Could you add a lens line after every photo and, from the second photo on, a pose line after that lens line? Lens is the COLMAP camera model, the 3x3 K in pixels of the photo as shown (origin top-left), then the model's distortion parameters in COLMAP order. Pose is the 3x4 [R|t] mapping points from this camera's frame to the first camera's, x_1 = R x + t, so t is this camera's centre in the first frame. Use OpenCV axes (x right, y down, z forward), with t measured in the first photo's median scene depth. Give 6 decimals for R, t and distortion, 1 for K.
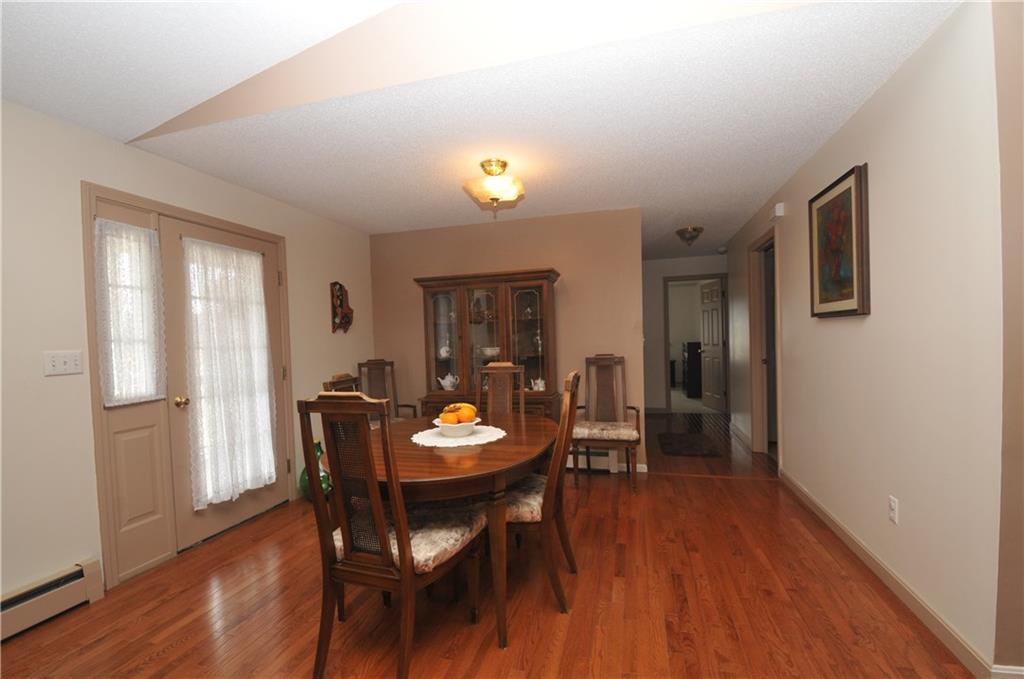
lens RADIAL K [[444.3, 0, 512.0], [0, 444.3, 339.5], [0, 0, 1]] dist [-0.000243, -0.000052]
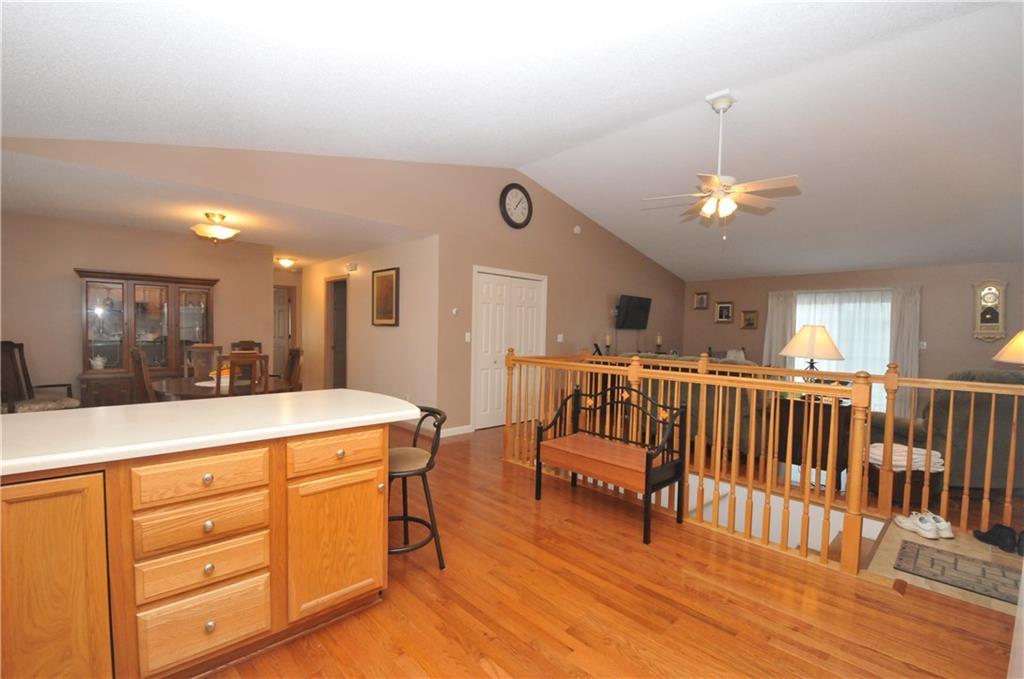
lens RADIAL K [[444.3, 0, 512.0], [0, 444.3, 339.5], [0, 0, 1]] dist [-0.000243, -0.000052]
pose [[0.508478, 0.019328, 0.860858, -0.843119], [-0.034138, 0.999415, -0.002275, 0.004376], [-0.860398, -0.028231, 0.508840, -0.693287]]
